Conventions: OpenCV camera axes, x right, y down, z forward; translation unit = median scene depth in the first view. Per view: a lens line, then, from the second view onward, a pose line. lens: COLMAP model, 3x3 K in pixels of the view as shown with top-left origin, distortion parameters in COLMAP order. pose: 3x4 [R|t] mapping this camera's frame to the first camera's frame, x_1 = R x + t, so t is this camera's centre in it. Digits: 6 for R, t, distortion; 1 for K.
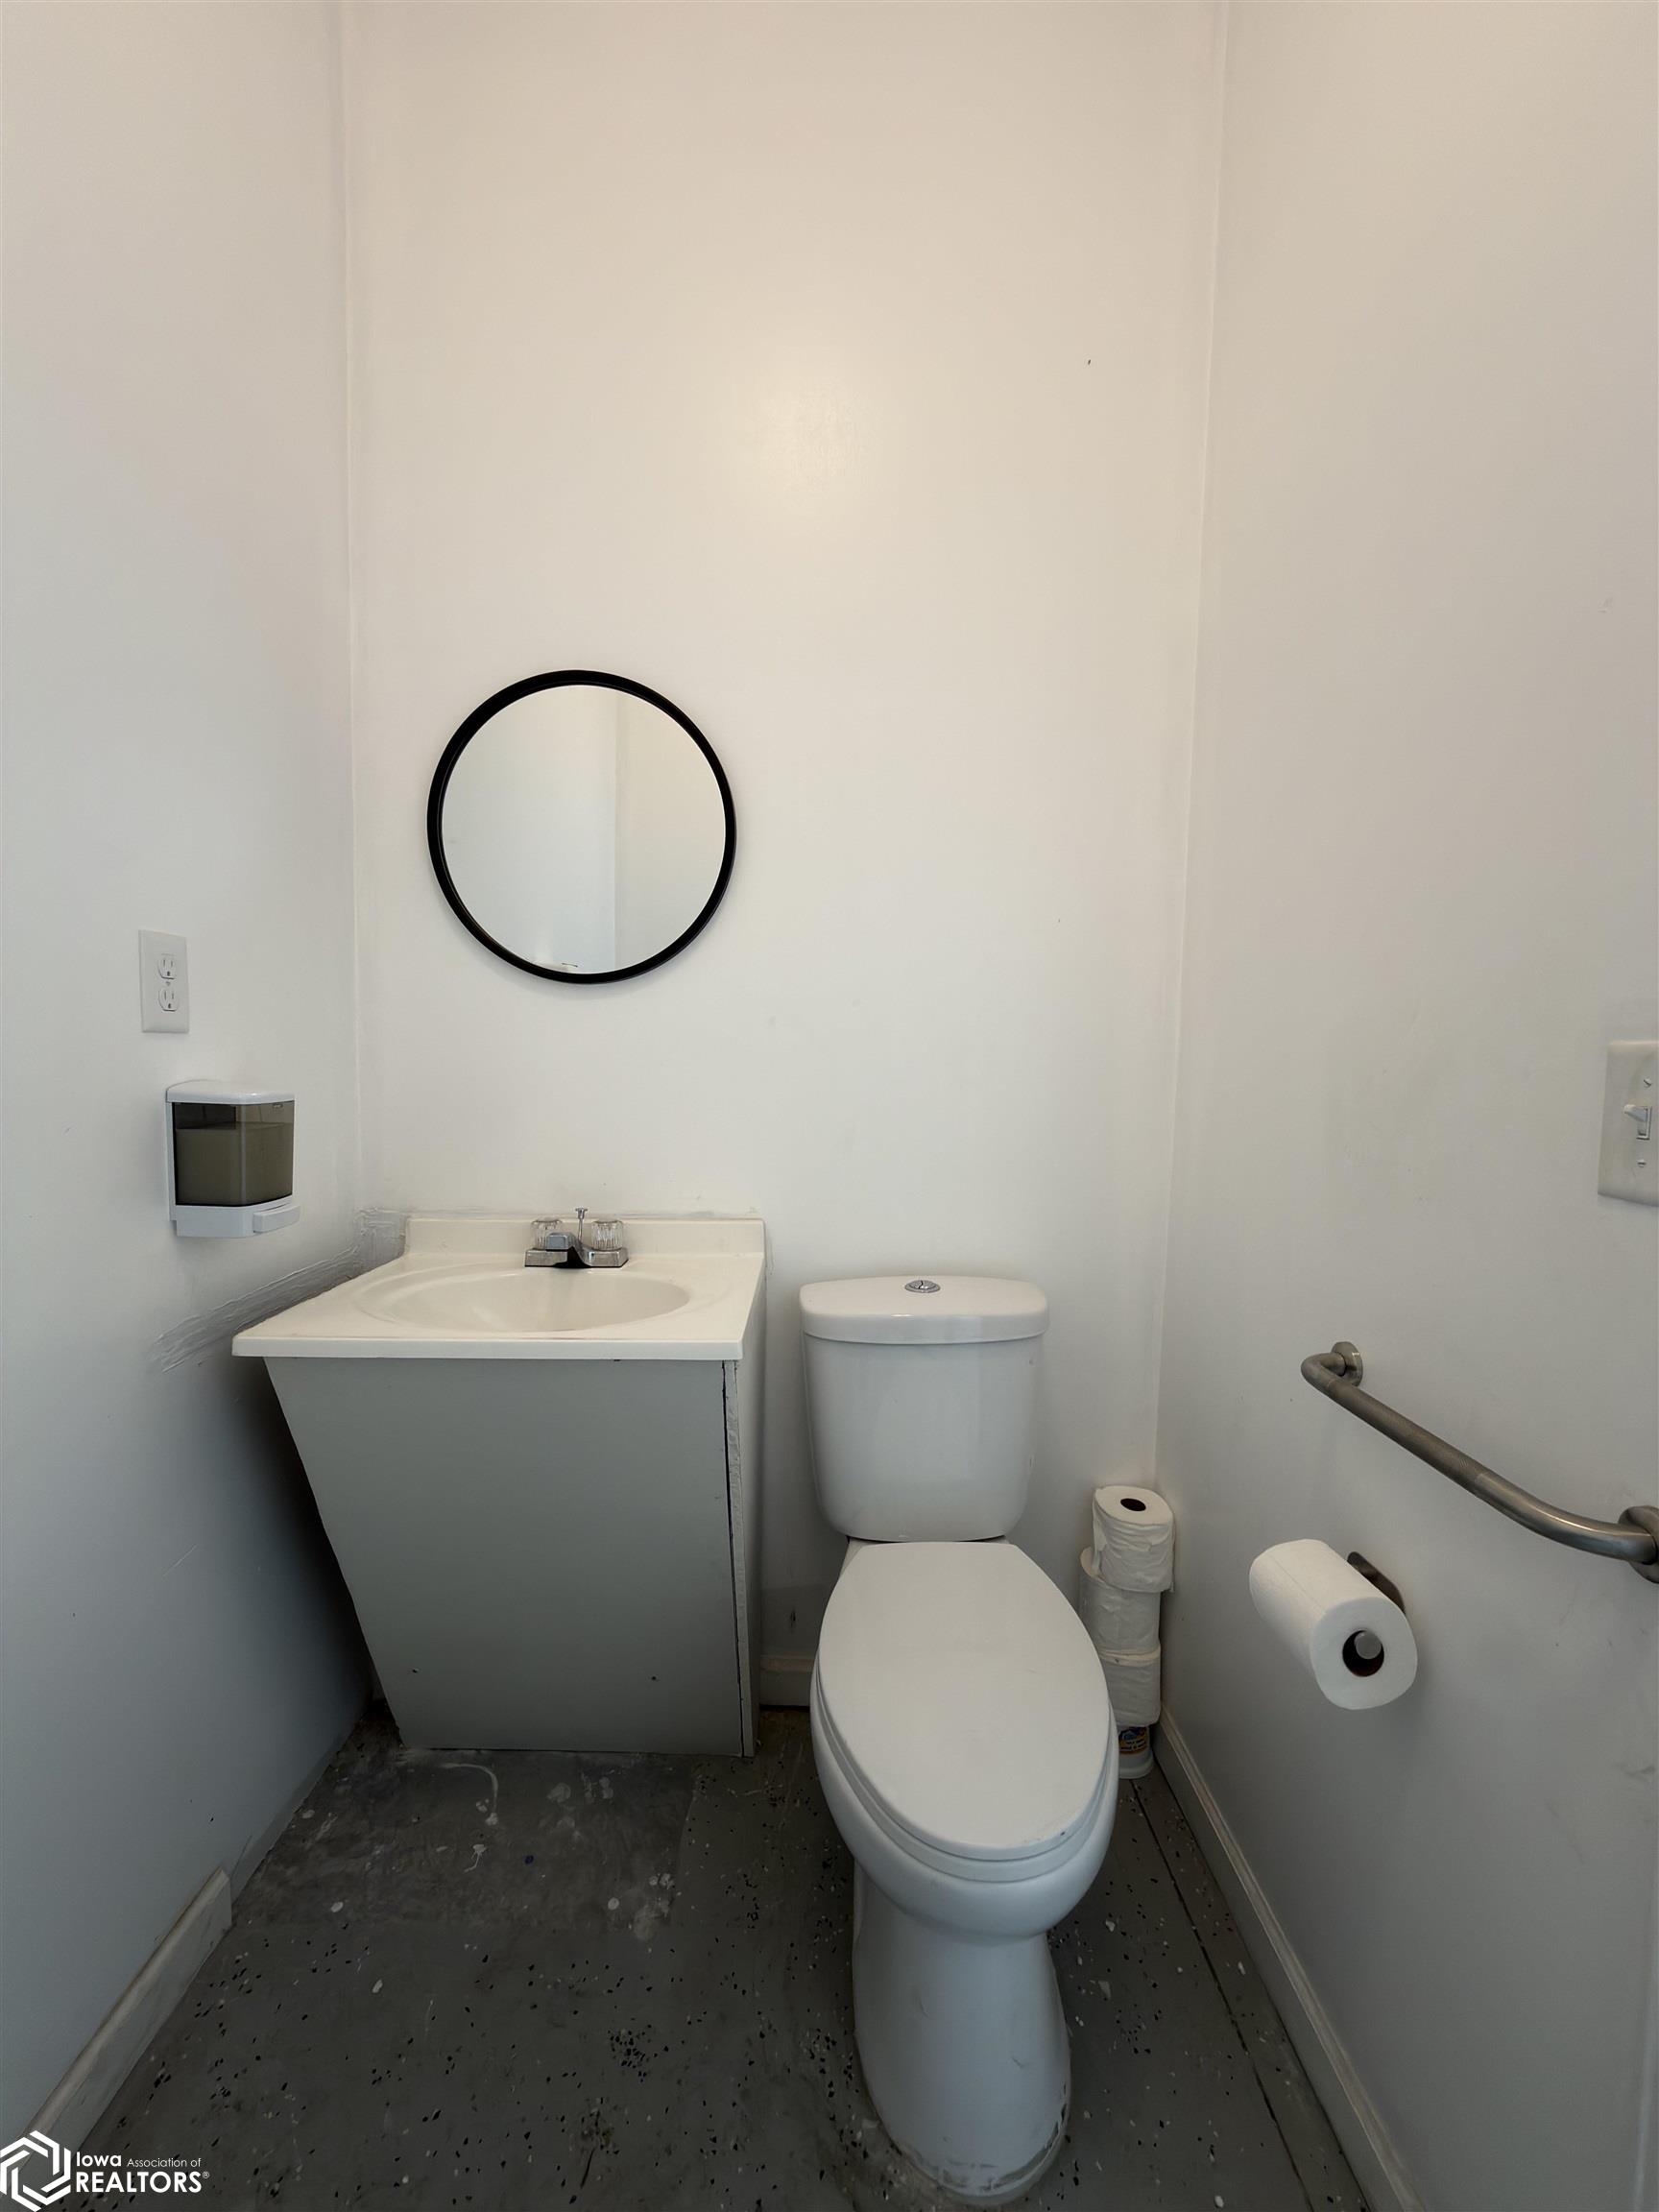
lens RADIAL K [[883.3, 0, 821.3], [0, 883.3, 1112.7], [0, 0, 1]] dist [-0.000798, 0.000565]
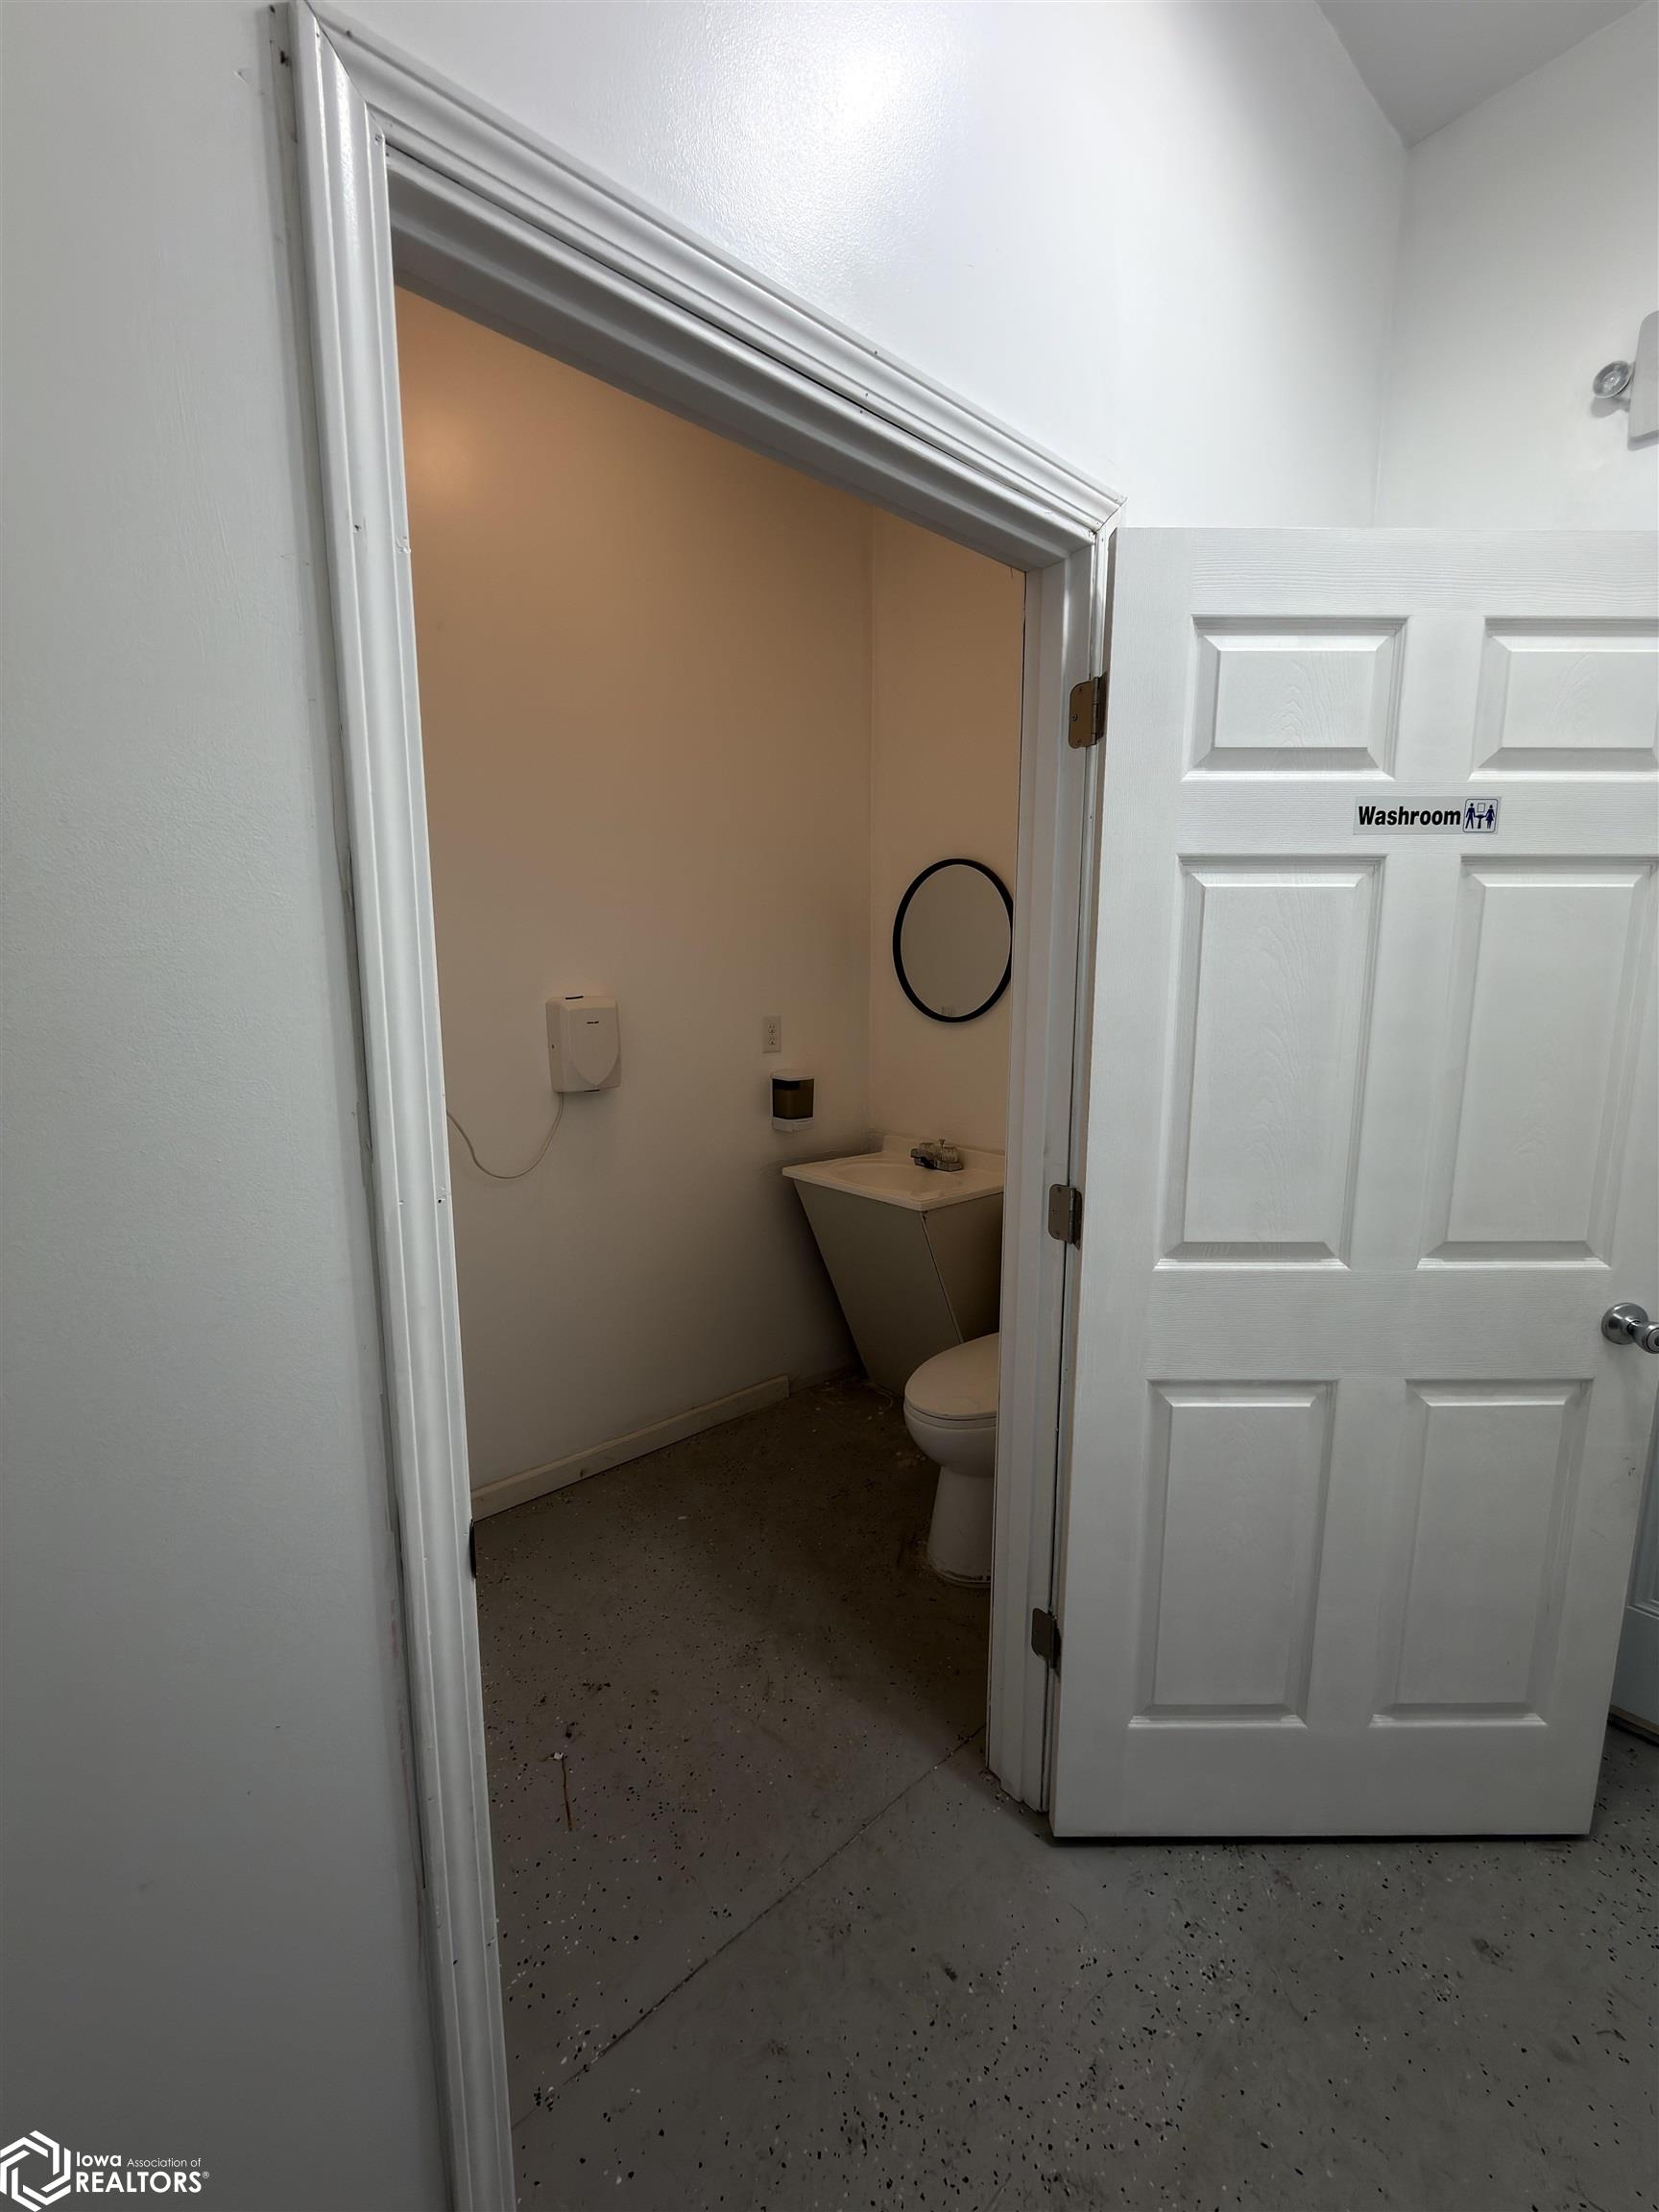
lens RADIAL K [[883.3, 0, 829.8], [0, 883.3, 1113.0], [0, 0, 1]] dist [-0.000798, 0.000565]
pose [[0.642923, 0.096573, -0.759818, 1.326674], [-0.035215, 0.994697, 0.096629, -0.162670], [0.765121, -0.035368, 0.642915, -0.548826]]
